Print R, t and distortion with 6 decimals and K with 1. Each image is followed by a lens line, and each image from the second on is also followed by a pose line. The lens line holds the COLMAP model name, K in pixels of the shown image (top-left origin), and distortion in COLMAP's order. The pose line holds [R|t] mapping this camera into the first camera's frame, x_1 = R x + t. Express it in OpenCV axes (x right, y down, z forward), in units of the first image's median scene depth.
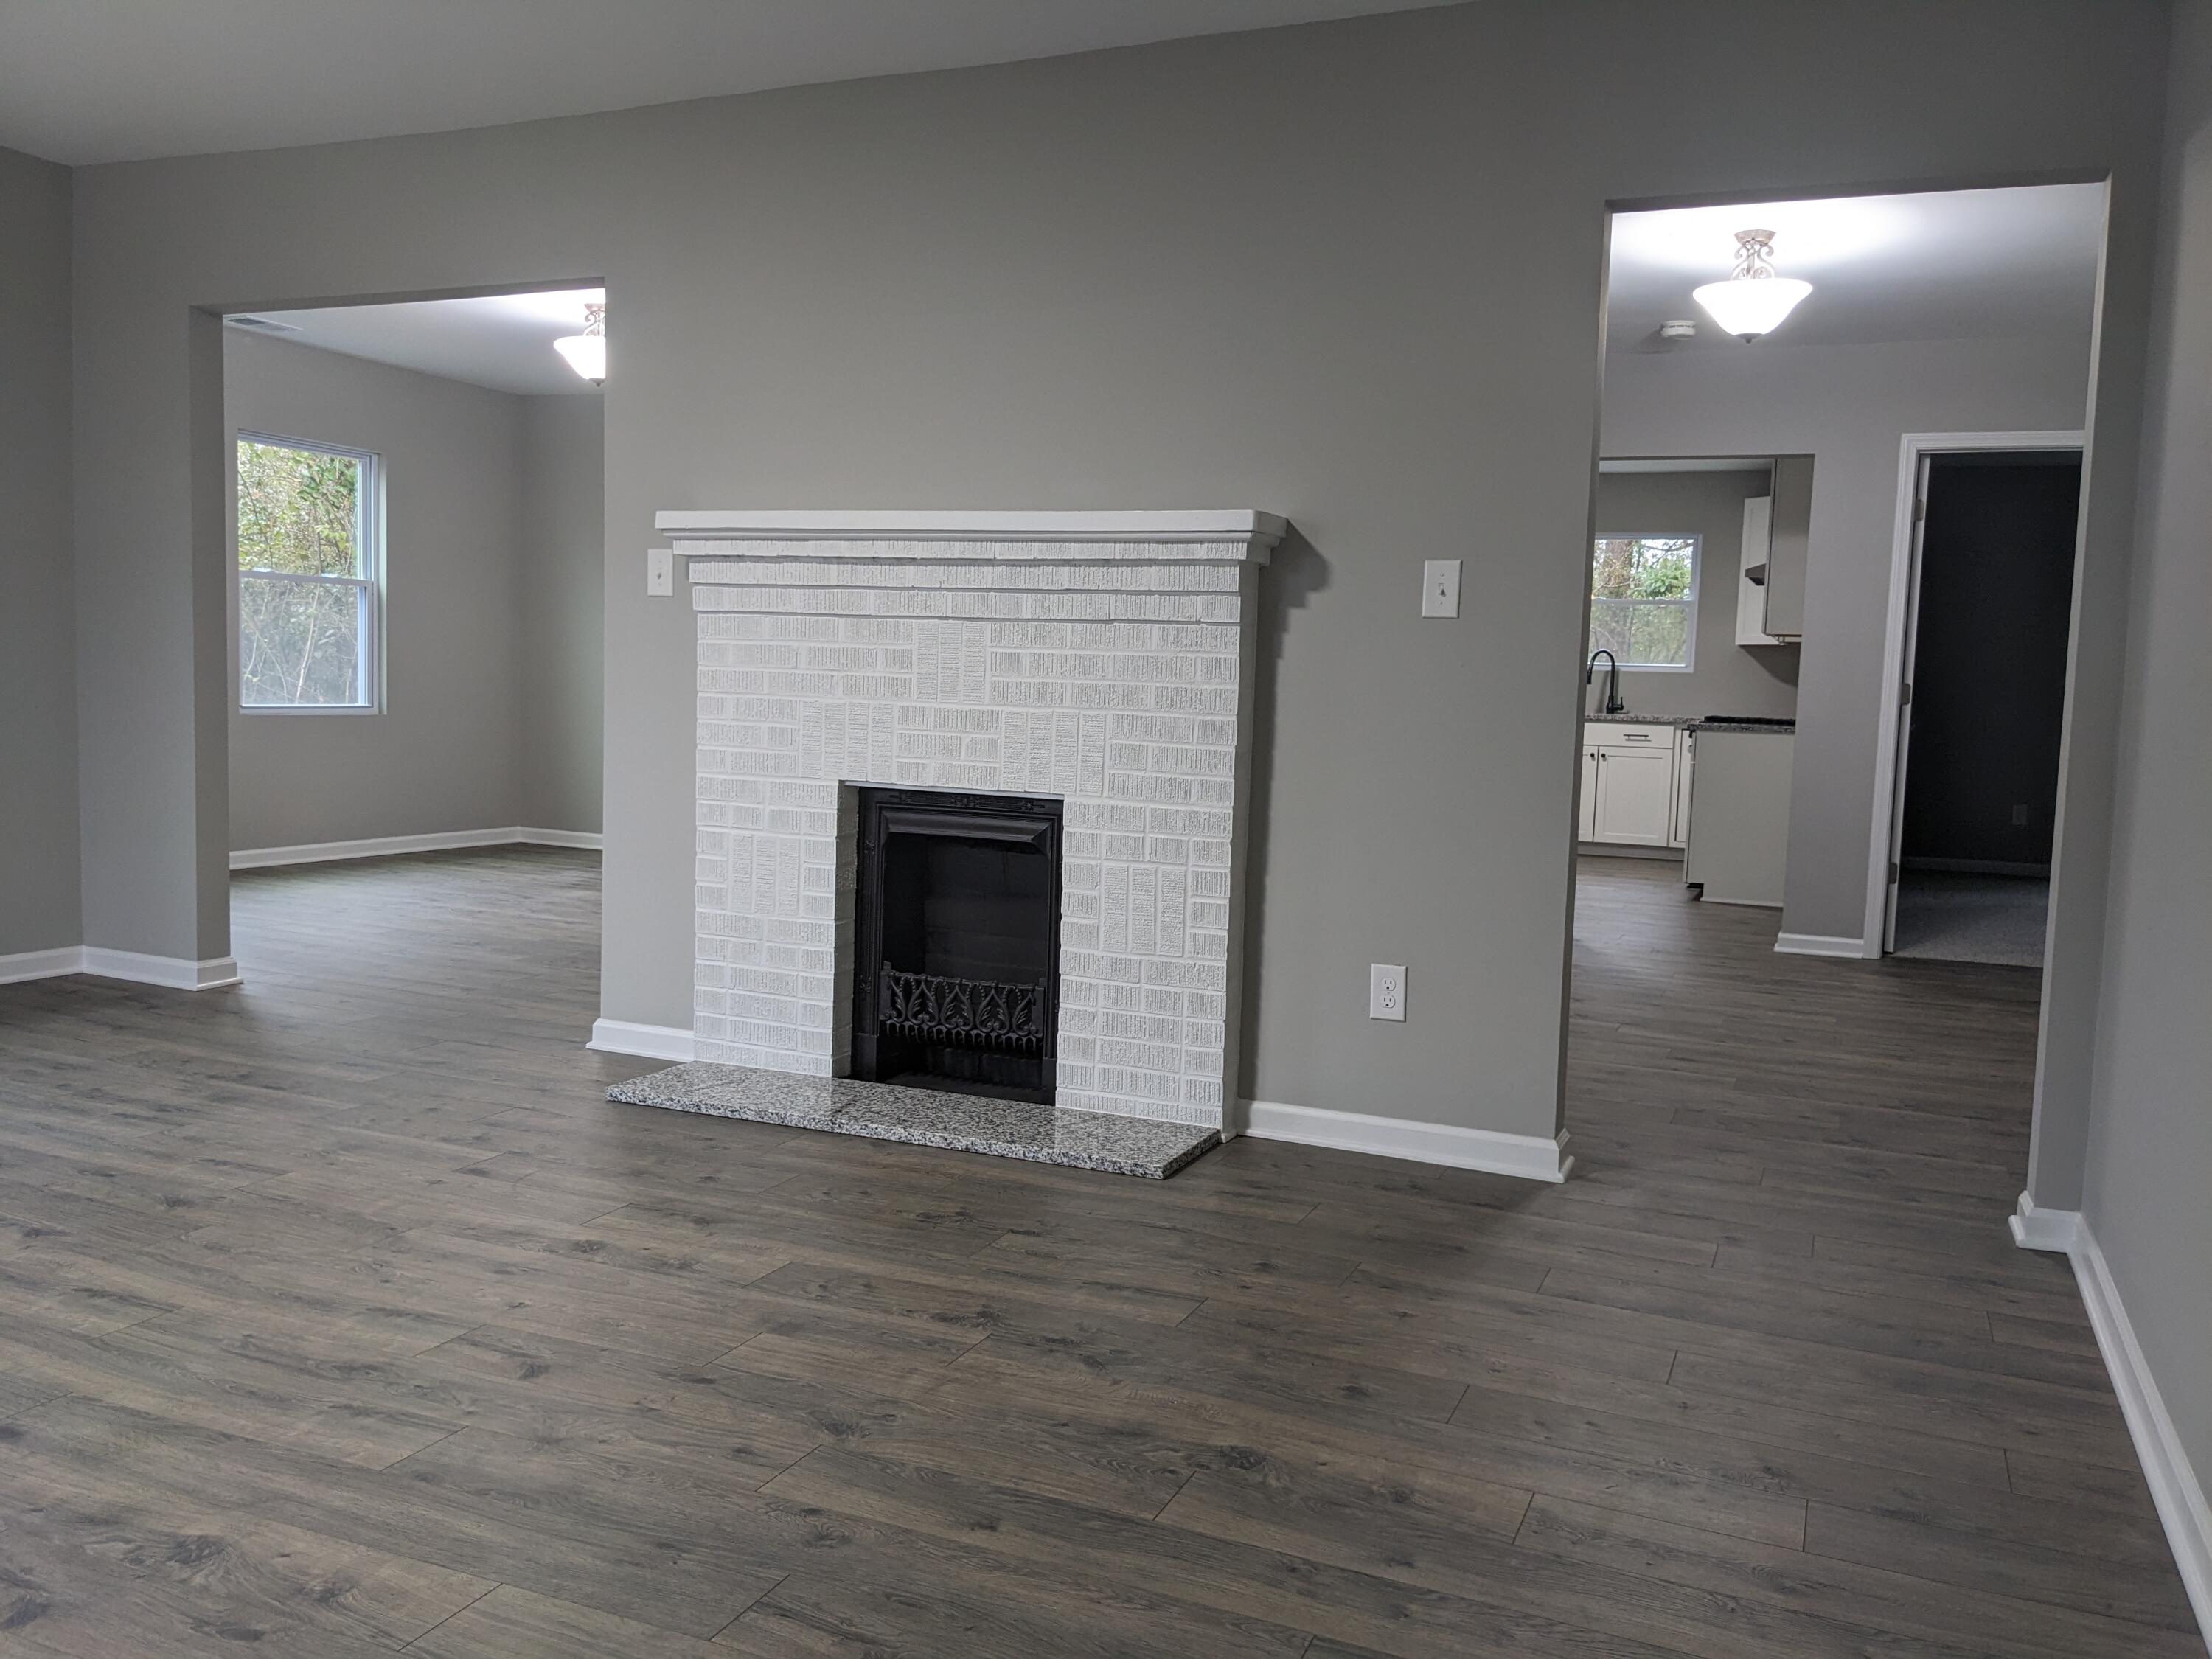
lens RADIAL K [[1748.0, 0, 1097.5], [0, 1748.0, 824.5], [0, 0, 1]] dist [0.045350, -0.077923]
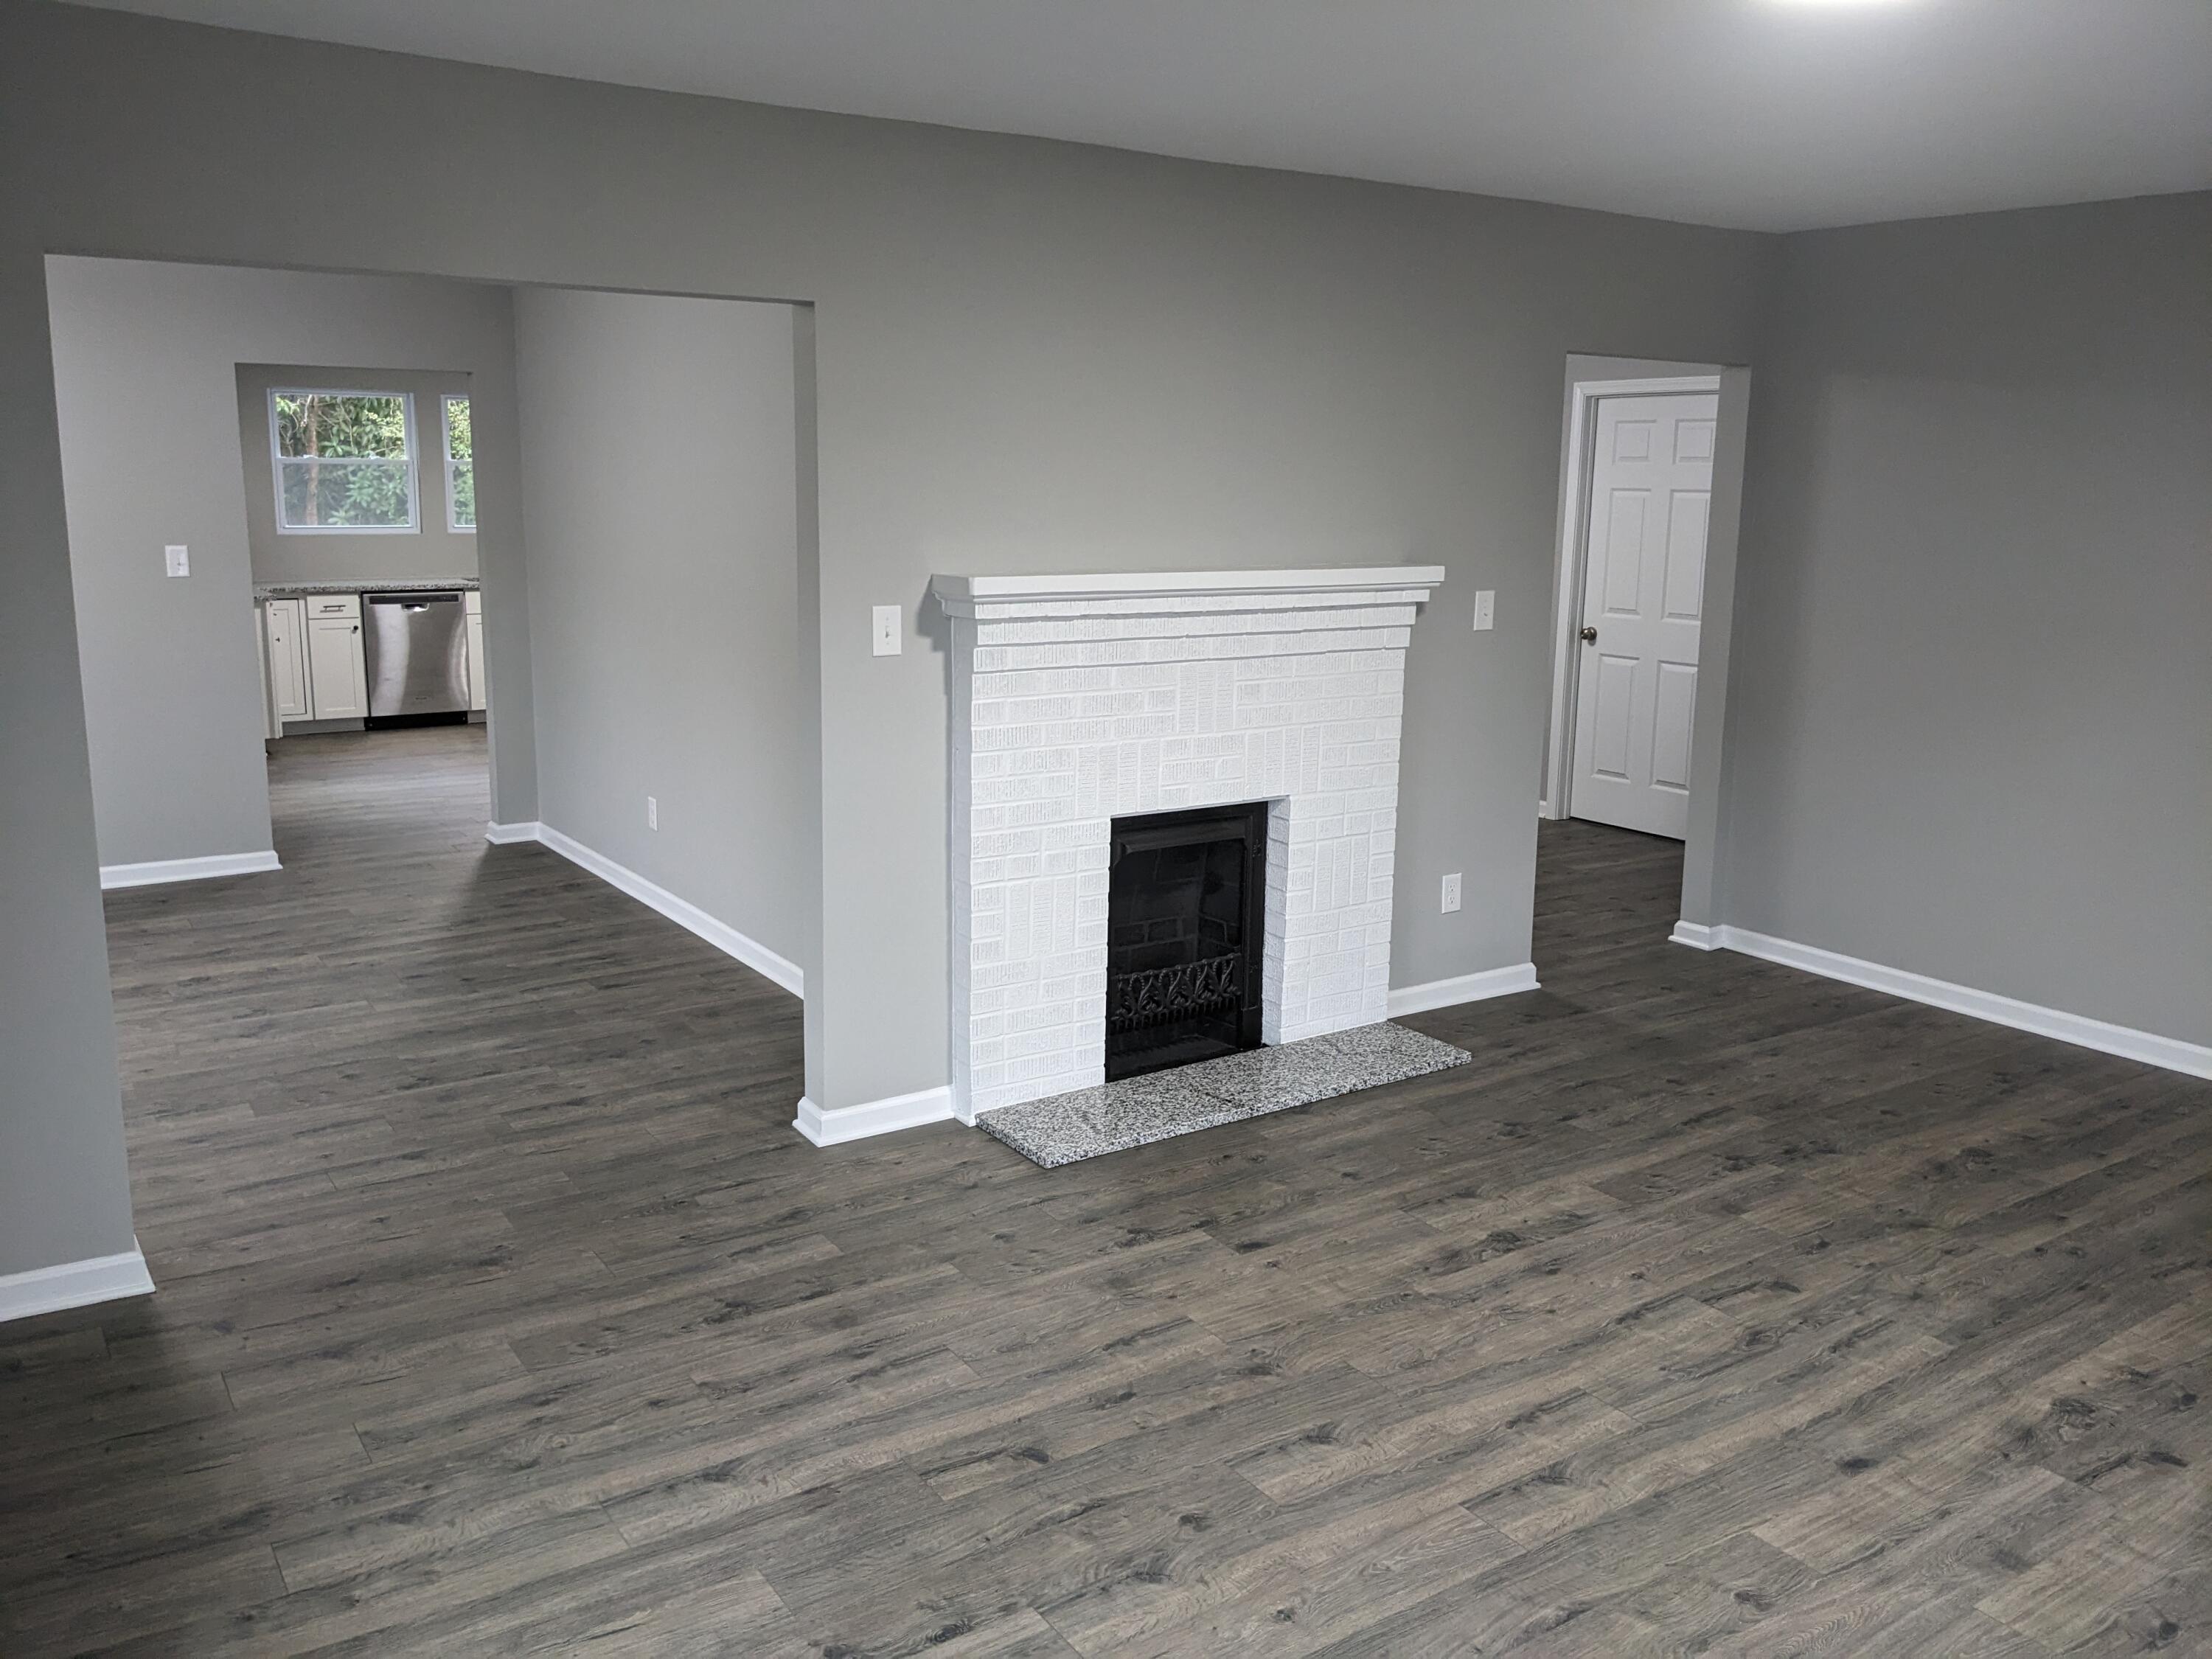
lens RADIAL K [[1755.6, 0, 1107.4], [0, 1755.6, 773.0], [0, 0, 1]] dist [0.048461, -0.075586]
pose [[0.539878, -0.167122, 0.824986, -1.300597], [0.076832, 0.985785, 0.149417, -0.267055], [-0.838229, -0.017282, 0.545044, 0.517630]]
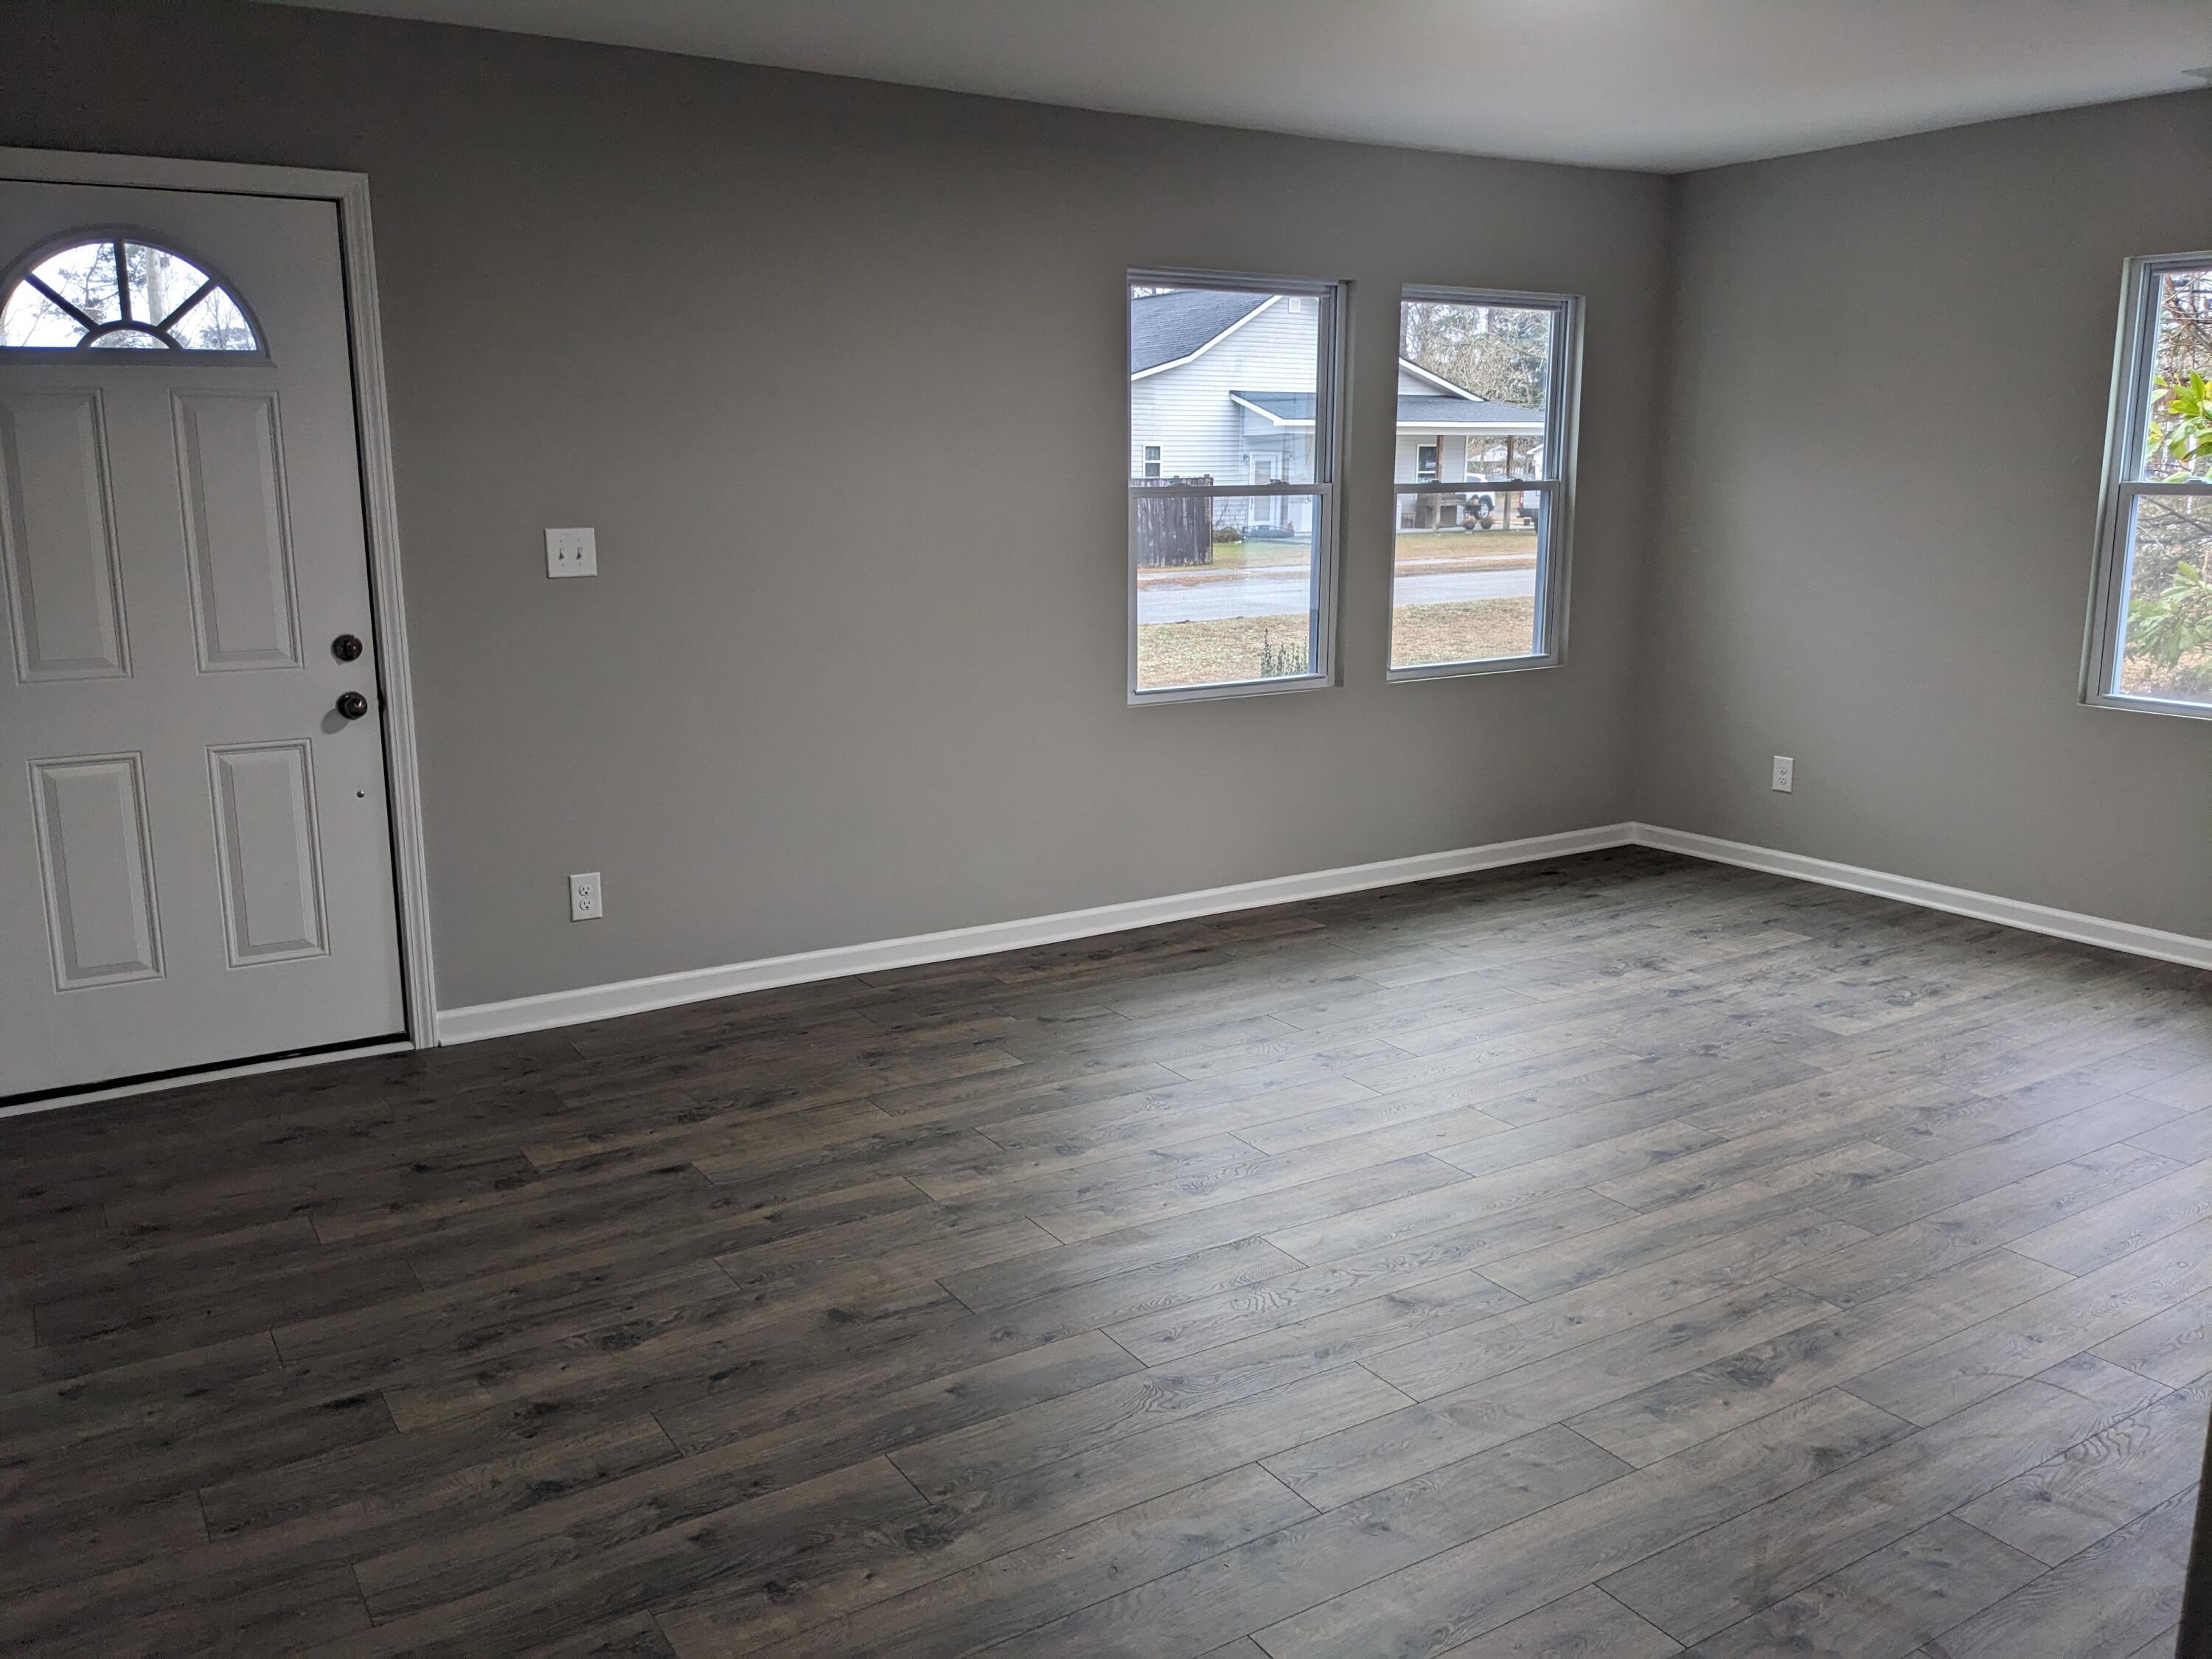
lens RADIAL K [[1748.0, 0, 1097.5], [0, 1748.0, 824.5], [0, 0, 1]] dist [0.045350, -0.077923]
pose [[-0.561061, 0.132294, -0.817135, 0.554563], [-0.085986, 0.972492, 0.216486, -0.188413], [0.823296, 0.191724, -0.534252, 1.061739]]
